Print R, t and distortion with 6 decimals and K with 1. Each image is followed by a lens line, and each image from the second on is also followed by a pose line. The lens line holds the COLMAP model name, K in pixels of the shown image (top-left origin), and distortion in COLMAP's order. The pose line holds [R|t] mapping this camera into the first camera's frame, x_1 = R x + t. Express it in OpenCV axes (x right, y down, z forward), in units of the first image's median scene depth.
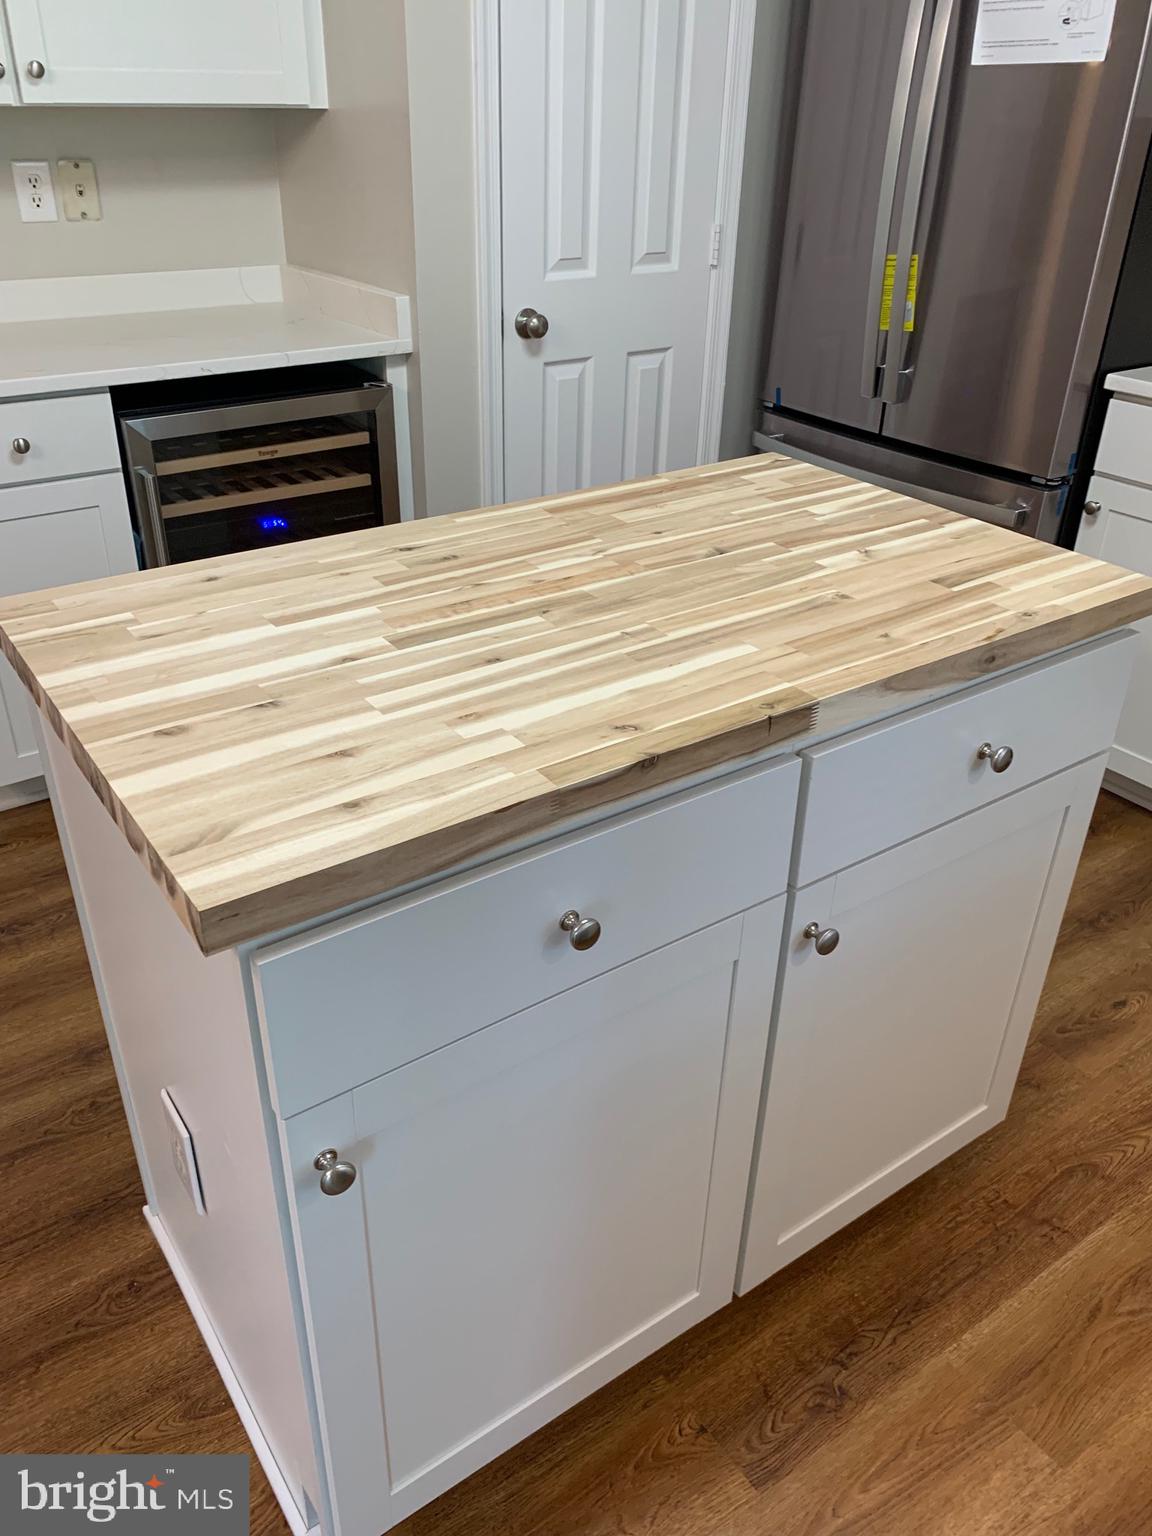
lens RADIAL K [[1164.0, 0, 576.0], [0, 1164.0, 768.0], [0, 0, 1]] dist [0.008298, -0.003576]
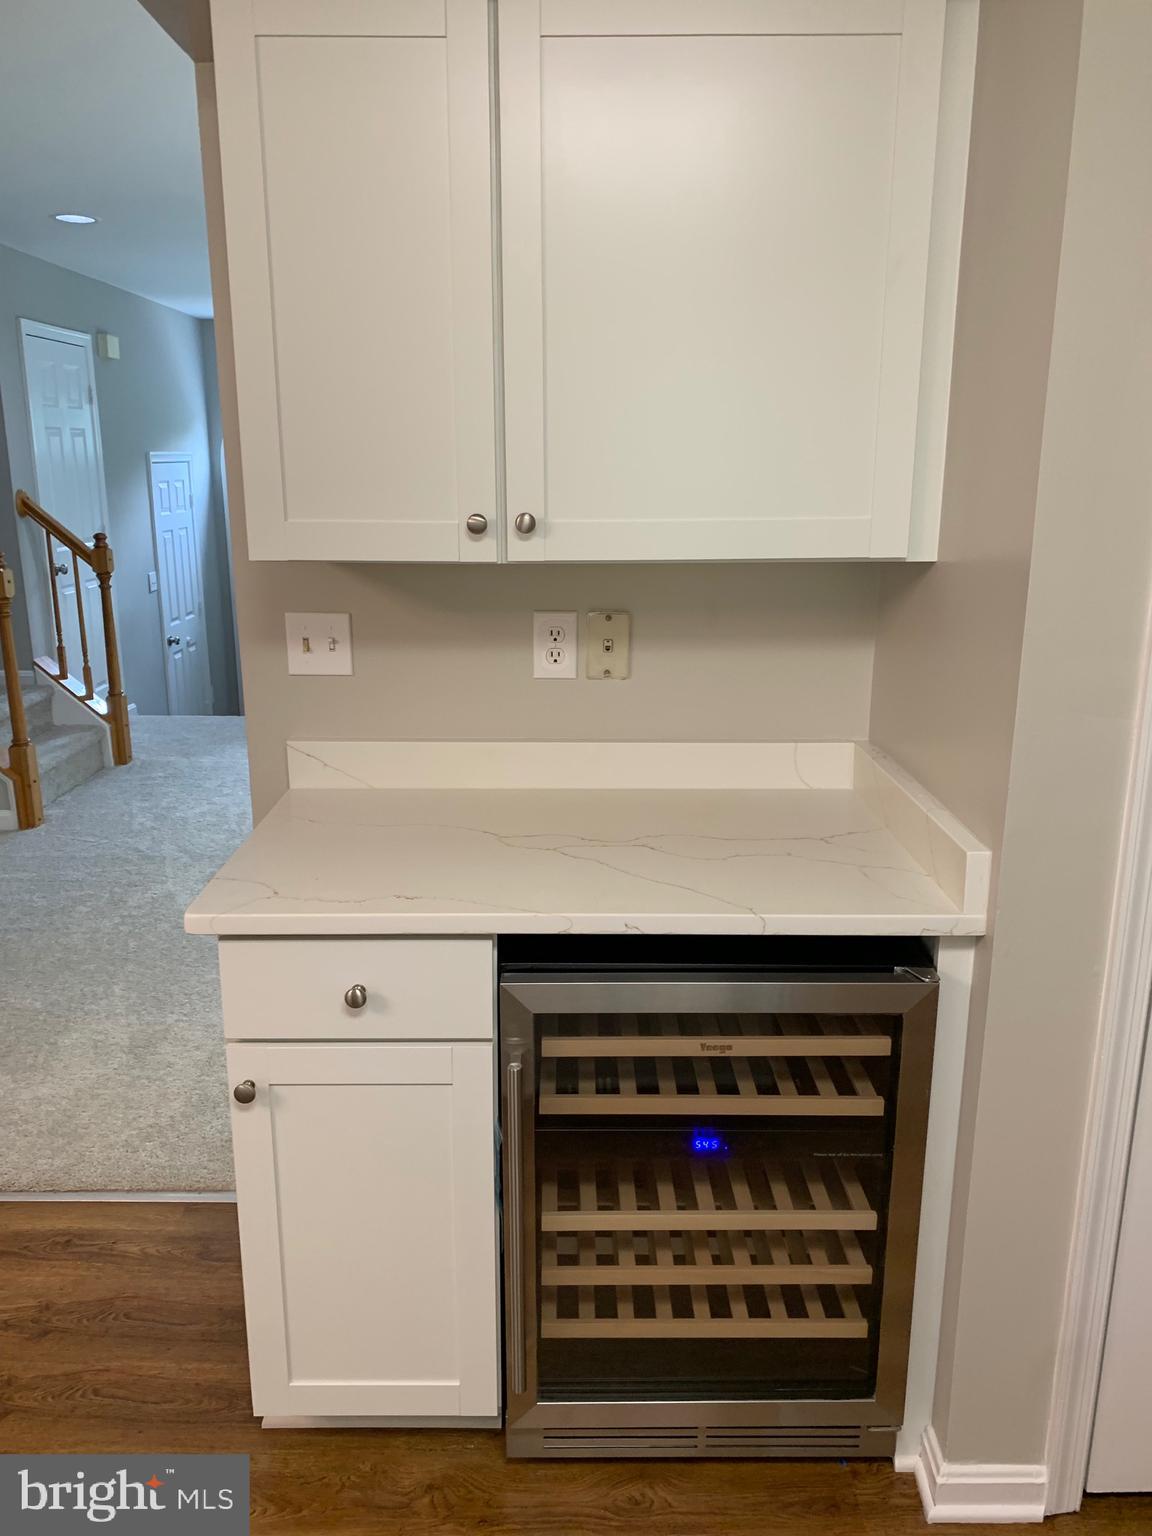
lens RADIAL K [[1157.7, 0, 576.0], [0, 1157.7, 768.0], [0, 0, 1]] dist [0.100862, -0.196525]
pose [[0.811231, 0.132553, -0.569504, 0.018875], [-0.282071, 0.941861, -0.182577, -0.269050], [0.512192, 0.308753, 0.801455, 0.386001]]
